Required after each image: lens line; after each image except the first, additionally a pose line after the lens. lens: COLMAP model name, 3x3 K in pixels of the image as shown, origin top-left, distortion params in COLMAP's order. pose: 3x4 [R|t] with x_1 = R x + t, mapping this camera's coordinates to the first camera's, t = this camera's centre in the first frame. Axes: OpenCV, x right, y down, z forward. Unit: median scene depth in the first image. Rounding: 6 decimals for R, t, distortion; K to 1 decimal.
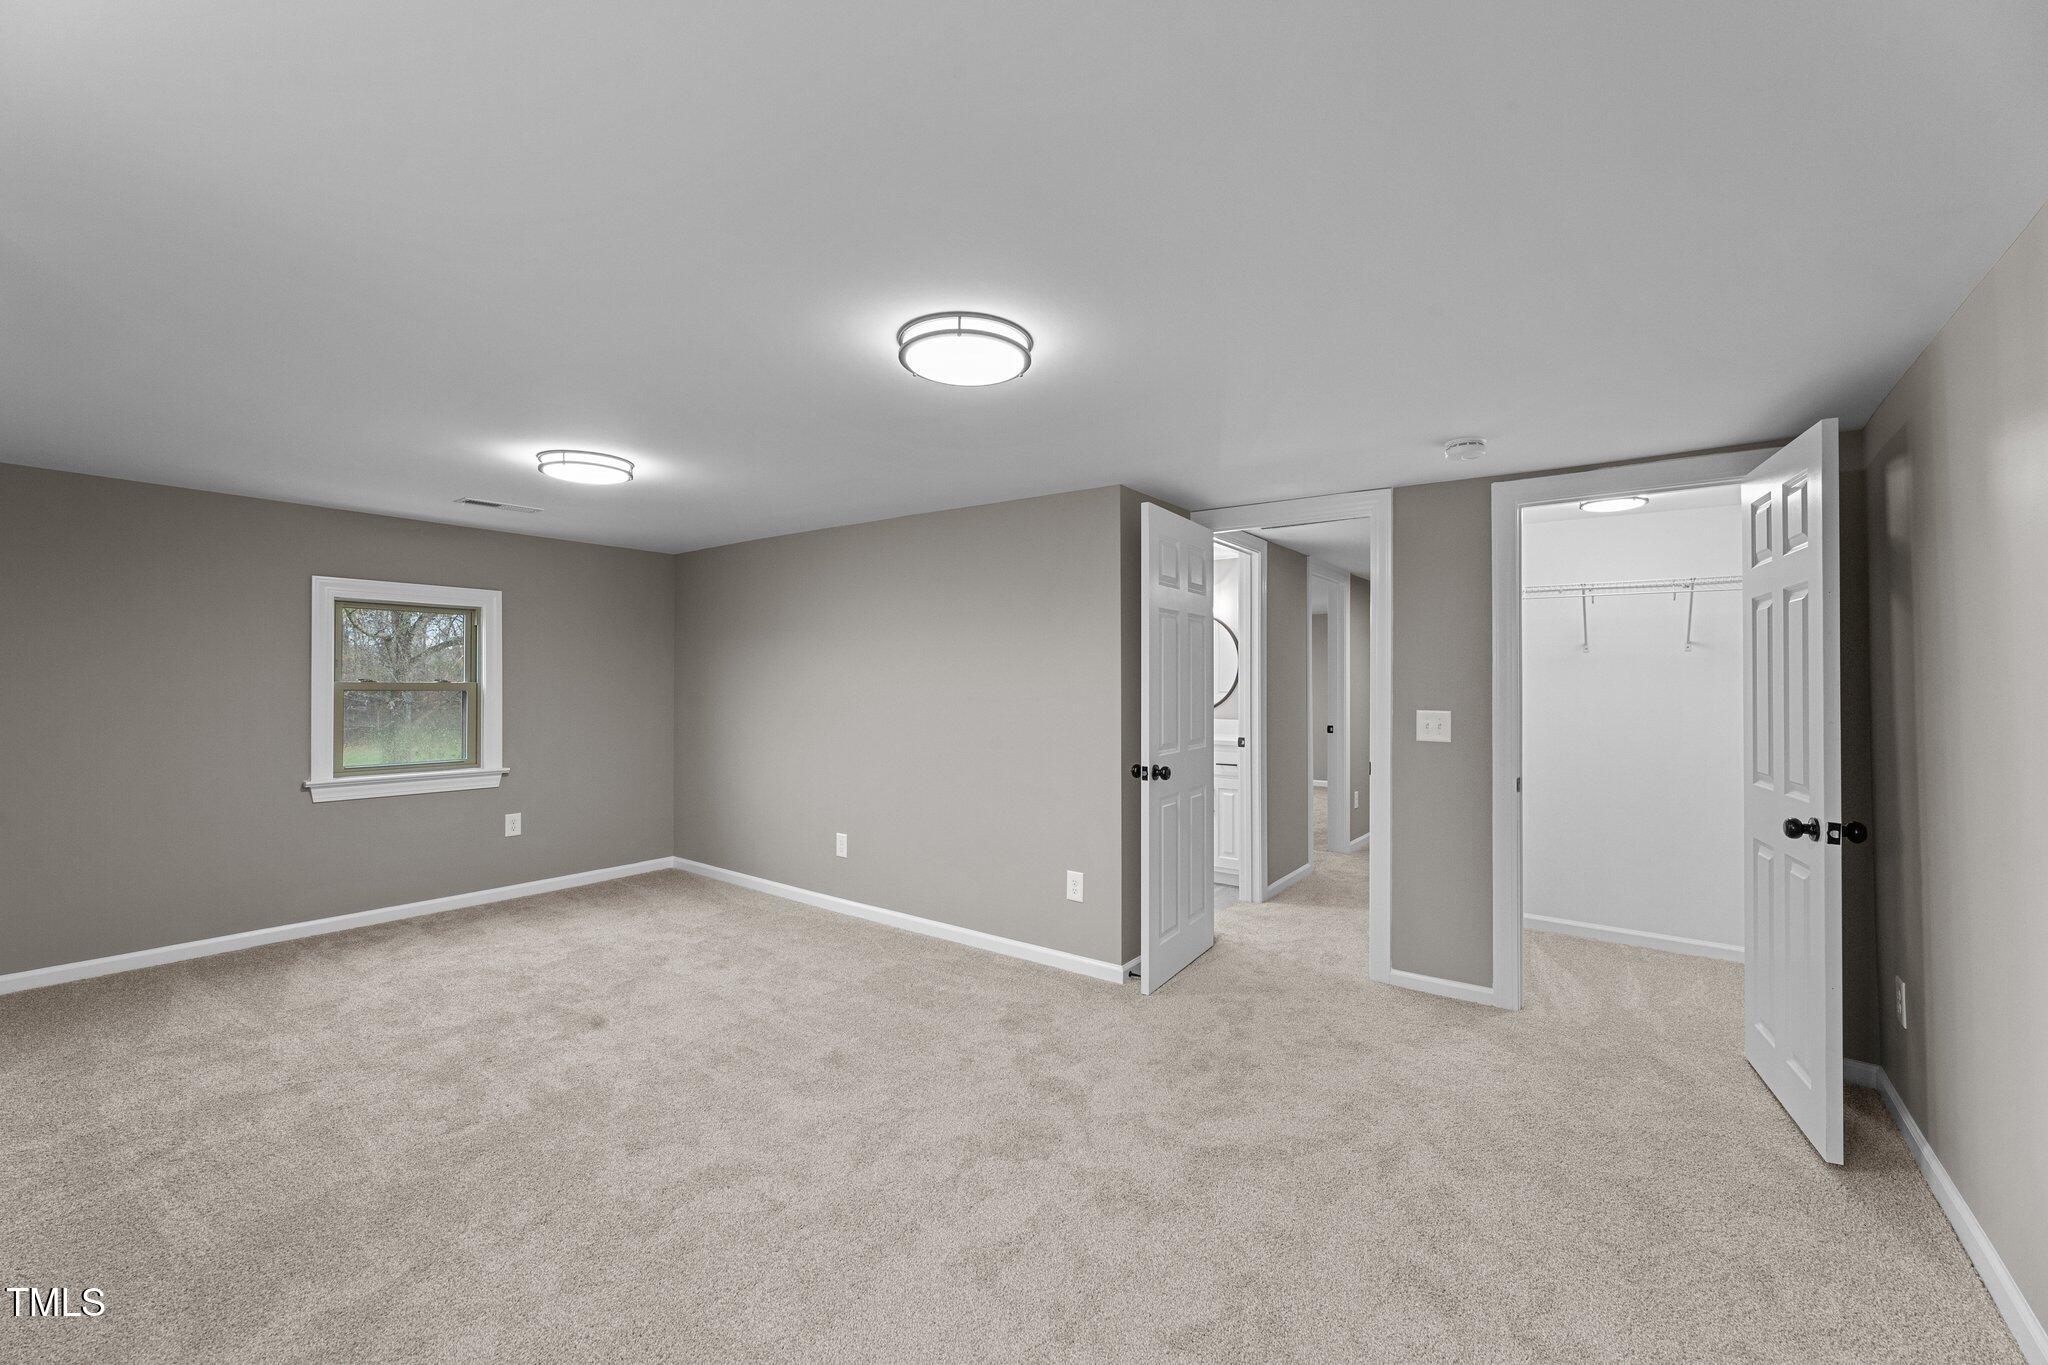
lens RADIAL K [[833.4, 0, 1016.4], [0, 833.4, 679.5], [0, 0, 1]] dist [0.001465, 0.000336]
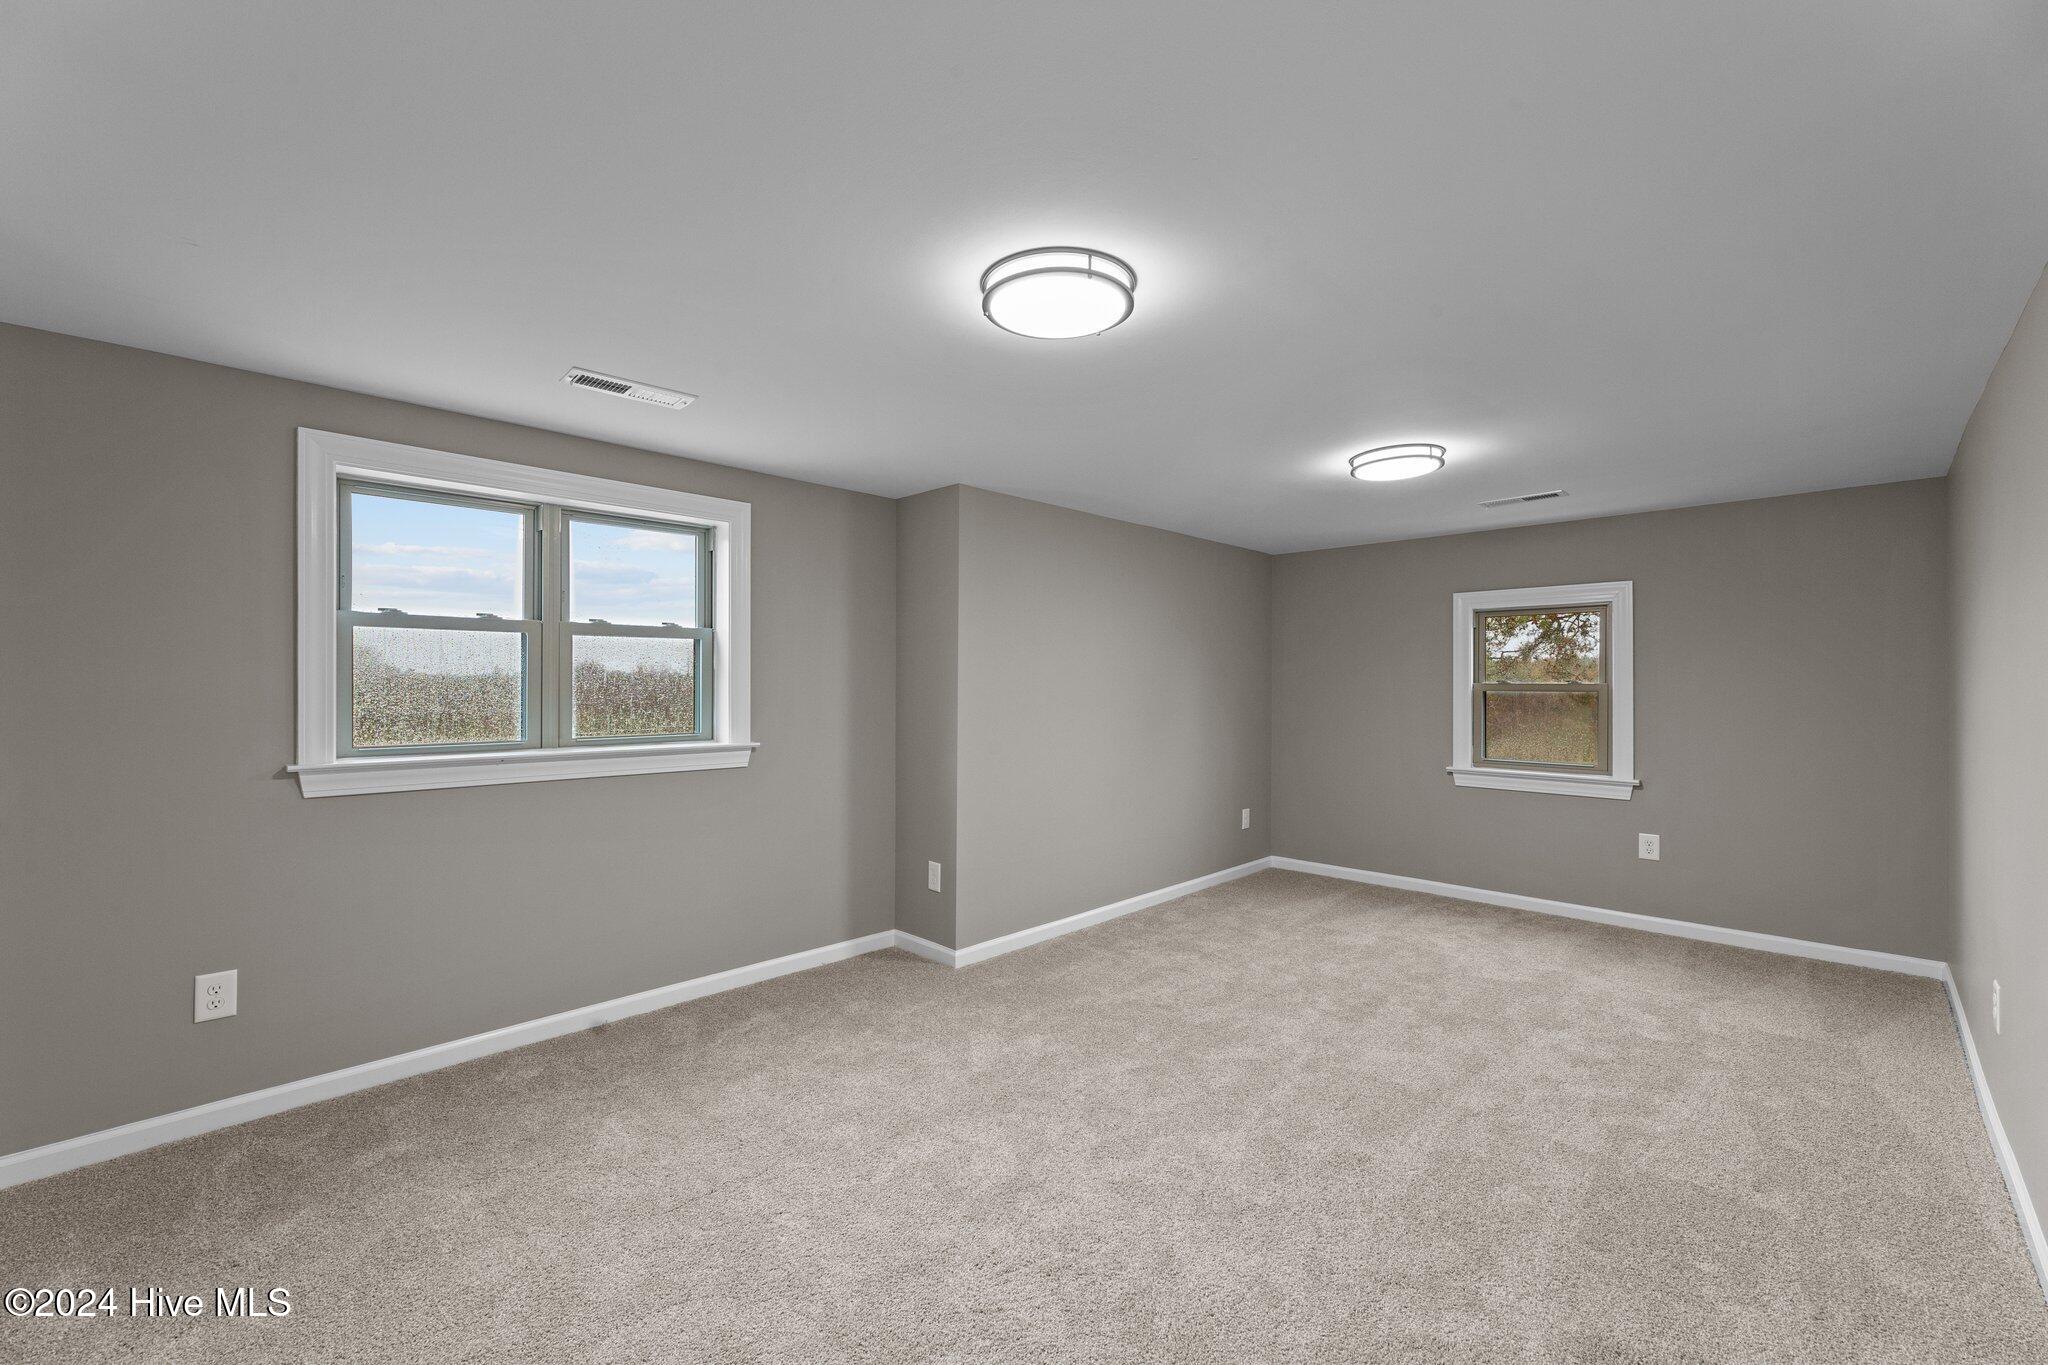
lens RADIAL K [[833.4, 0, 1016.4], [0, 833.4, 679.5], [0, 0, 1]] dist [0.001465, 0.000336]
pose [[-0.141200, -0.008487, -0.989945, 0.420063], [0.003323, 0.999954, -0.009047, 0.005853], [0.989976, -0.004567, -0.141165, 0.552942]]
